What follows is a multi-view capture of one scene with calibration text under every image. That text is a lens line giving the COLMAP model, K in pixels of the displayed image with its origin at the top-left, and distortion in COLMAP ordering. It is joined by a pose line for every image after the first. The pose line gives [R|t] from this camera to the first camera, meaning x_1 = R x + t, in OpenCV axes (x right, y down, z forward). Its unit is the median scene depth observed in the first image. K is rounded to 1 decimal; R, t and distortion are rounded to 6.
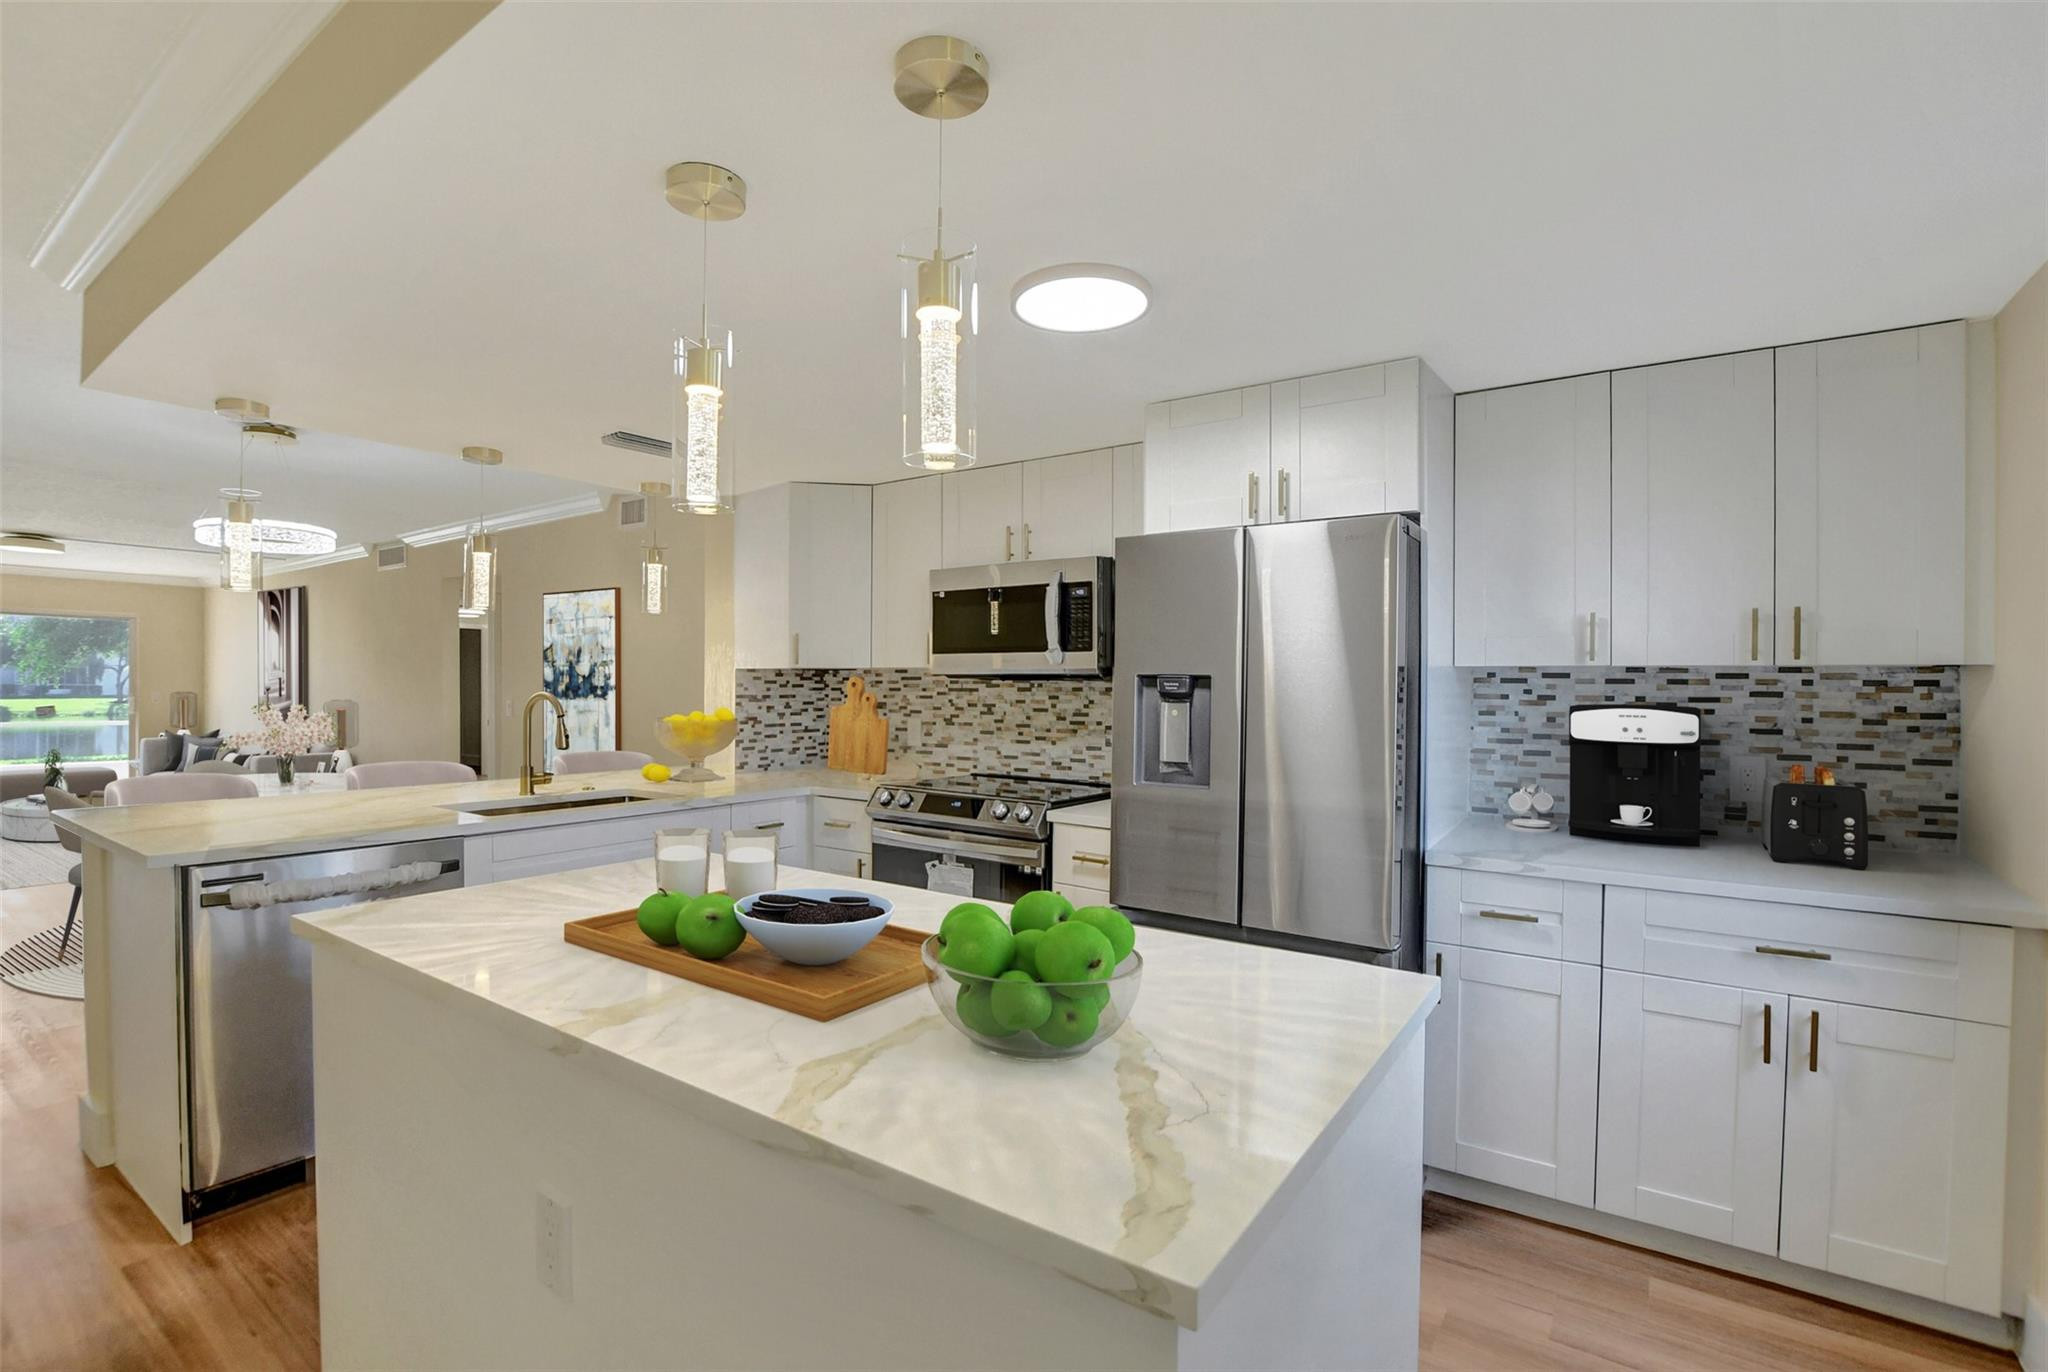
lens RADIAL K [[917.3, 0, 987.8], [0, 917.3, 684.3], [0, 0, 1]] dist [-0.026872, 0.002171]
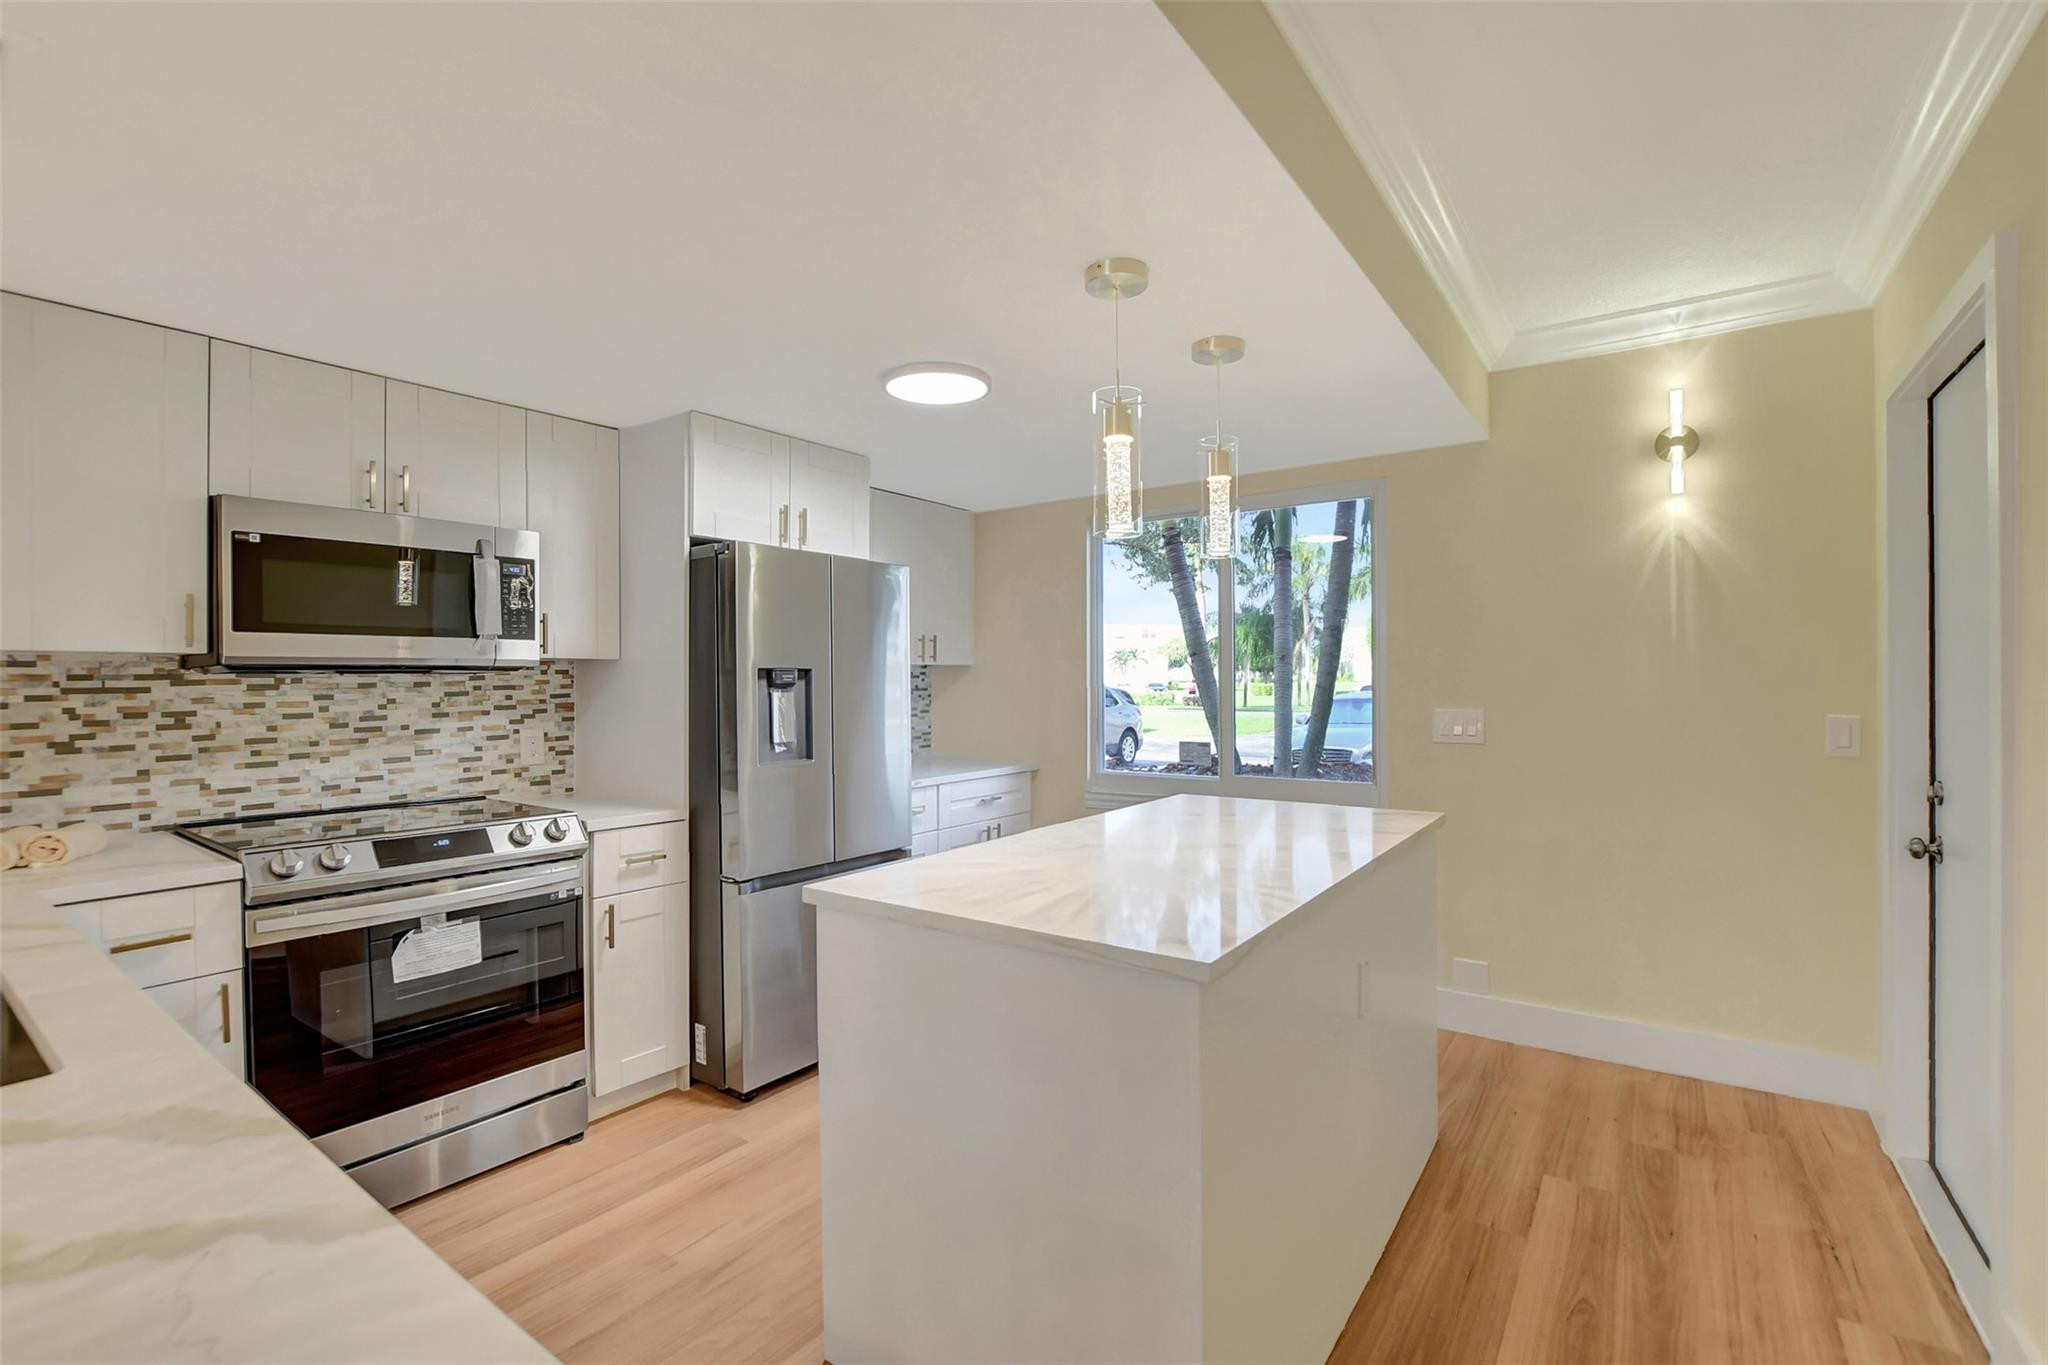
lens RADIAL K [[889.1, 0, 1010.1], [0, 889.1, 682.8], [0, 0, 1]] dist [-0.024354, -0.000099]
pose [[0.032848, -0.013917, 0.999363, -0.598223], [0.003909, 0.999897, 0.013796, -0.004486], [-0.999453, 0.003454, 0.032899, 0.433352]]
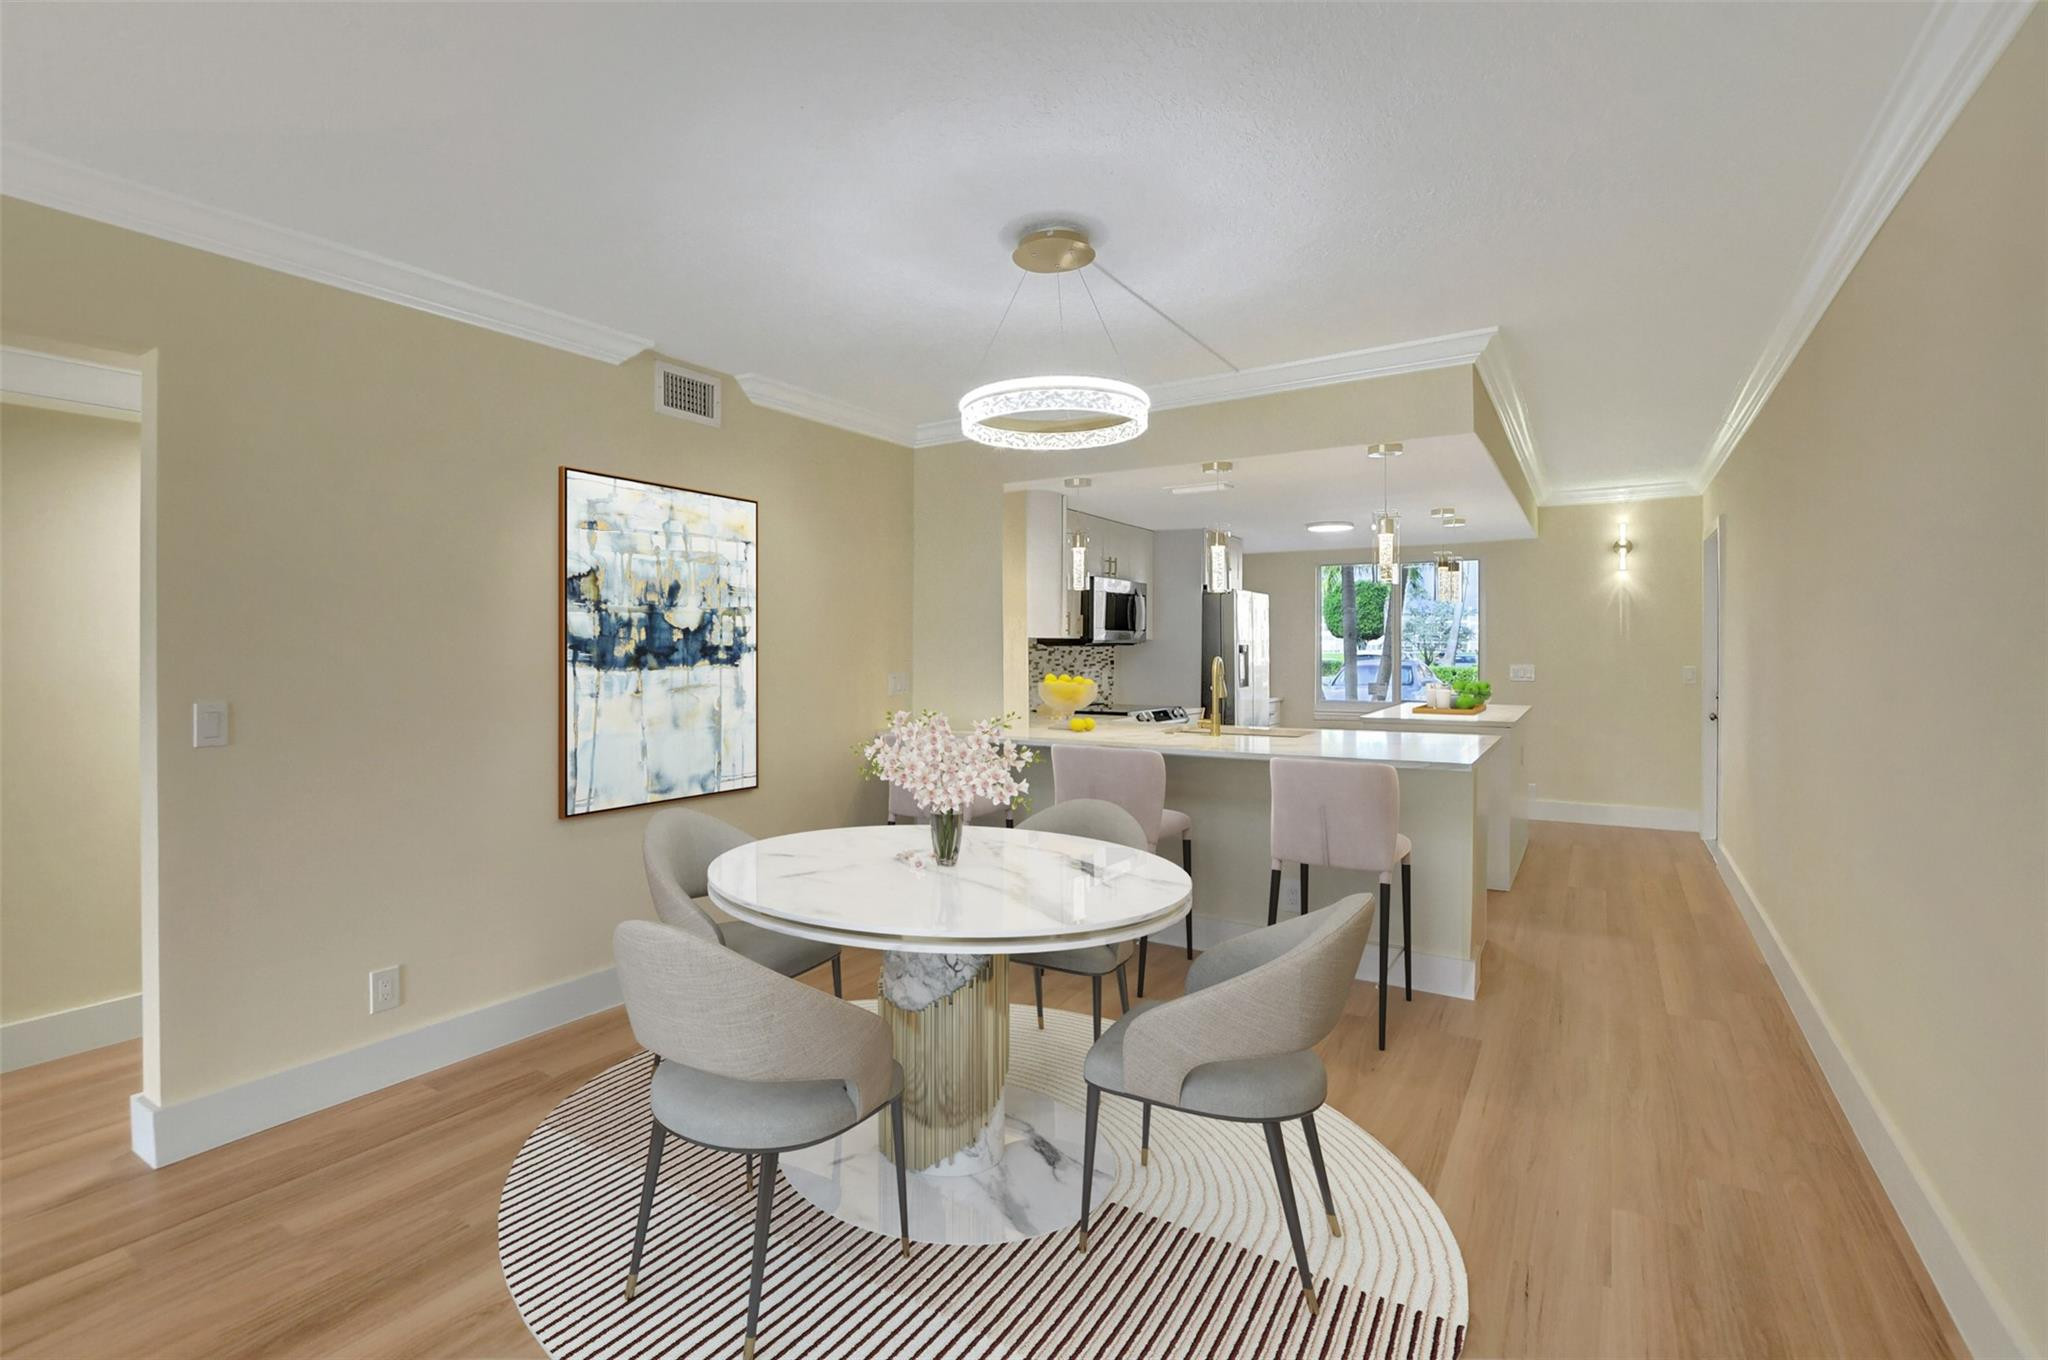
lens RADIAL K [[917.3, 0, 1016.5], [0, 917.3, 658.1], [0, 0, 1]] dist [-0.026872, 0.002171]
pose [[-0.039014, -0.019339, 0.999052, -1.554669], [-0.000695, 0.999813, 0.019326, -0.014713], [-0.999238, 0.000060, -0.039020, 1.139435]]
